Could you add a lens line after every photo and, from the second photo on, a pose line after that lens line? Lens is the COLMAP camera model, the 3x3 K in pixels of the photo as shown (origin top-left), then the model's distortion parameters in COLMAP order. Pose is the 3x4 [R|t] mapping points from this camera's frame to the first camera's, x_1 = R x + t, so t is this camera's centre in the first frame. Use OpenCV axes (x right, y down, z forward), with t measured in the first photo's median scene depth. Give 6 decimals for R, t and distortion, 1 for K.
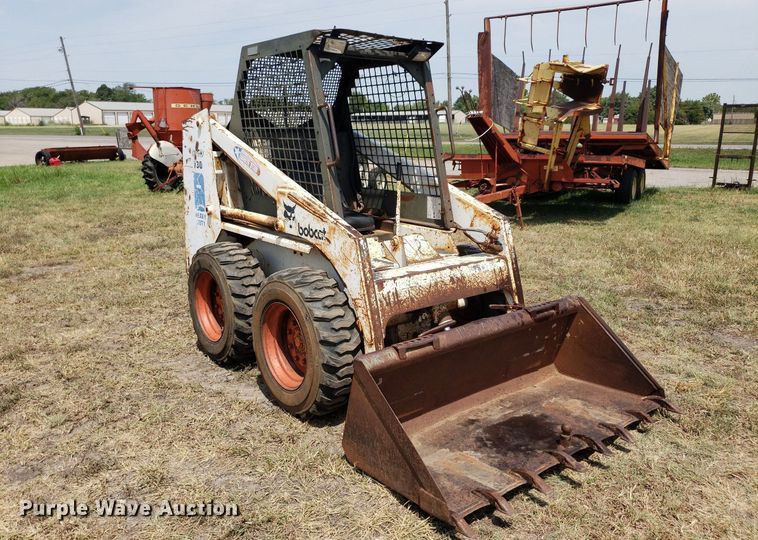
lens RADIAL K [[600.1, 0, 379.0], [0, 600.1, 238.9], [0, 0, 1]] dist [0.008224, 0.000513]
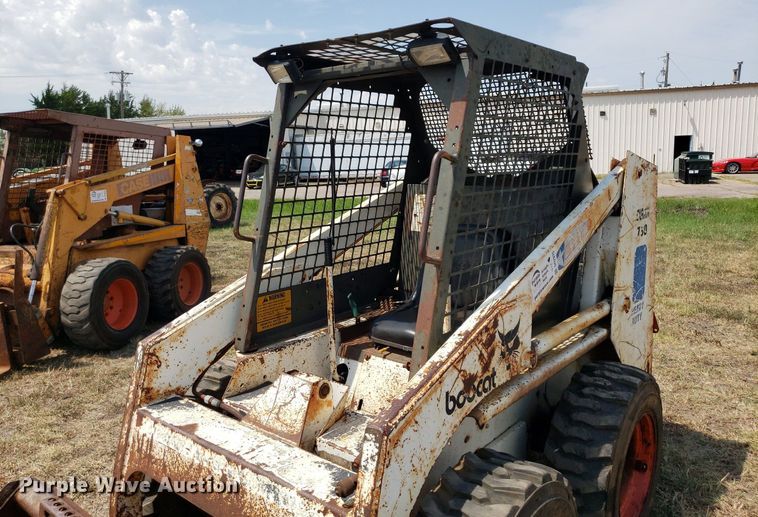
lens RADIAL K [[599.1, 0, 382.0], [0, 599.1, 241.9], [0, 0, 1]] dist [0.022380, -0.005946]
pose [[0.208691, 0.138731, -0.968092, 0.547040], [-0.161878, 0.981133, 0.105704, -0.187572], [0.964491, 0.134654, 0.227211, 0.840038]]
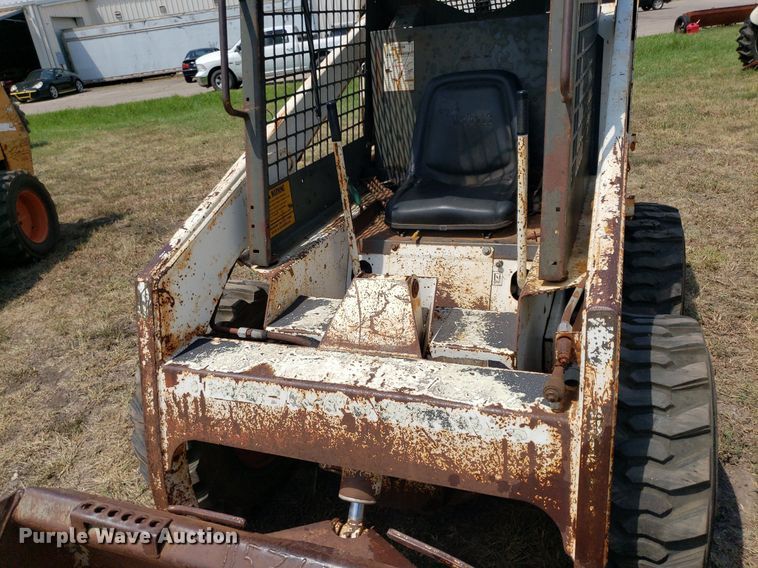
lens RADIAL K [[598.6, 0, 379.0], [0, 598.6, 284.0], [0, 0, 1]] dist [0.039249, -0.013112]
pose [[0.506069, 0.291912, -0.811592, 0.374270], [-0.053984, 0.949859, 0.307982, -0.127068], [0.860802, -0.112047, 0.496453, 0.702630]]
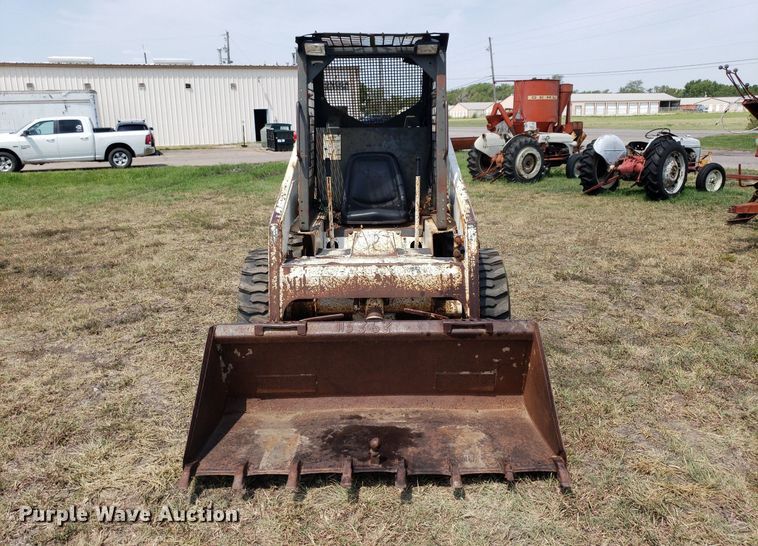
lens RADIAL K [[596.7, 0, 387.1], [0, 596.7, 253.9], [0, 0, 1]] dist [0.028840, -0.009773]
pose [[0.791078, 0.123506, -0.599118, 0.617098], [-0.099537, 0.992342, 0.073137, -0.037799], [0.603563, 0.001777, 0.797313, 0.186374]]
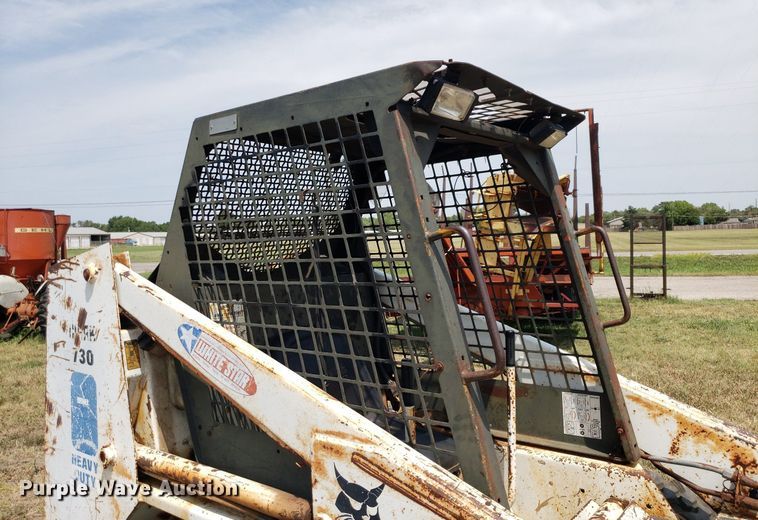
lens RADIAL K [[592.0, 0, 390.4], [0, 592.0, 233.4], [0, 0, 1]] dist [0.011449, 0.008250]
pose [[0.971344, -0.027034, 0.236136, -0.189477], [0.073328, 0.979131, -0.189538, -0.123540], [-0.226084, 0.201422, 0.953056, 0.516998]]
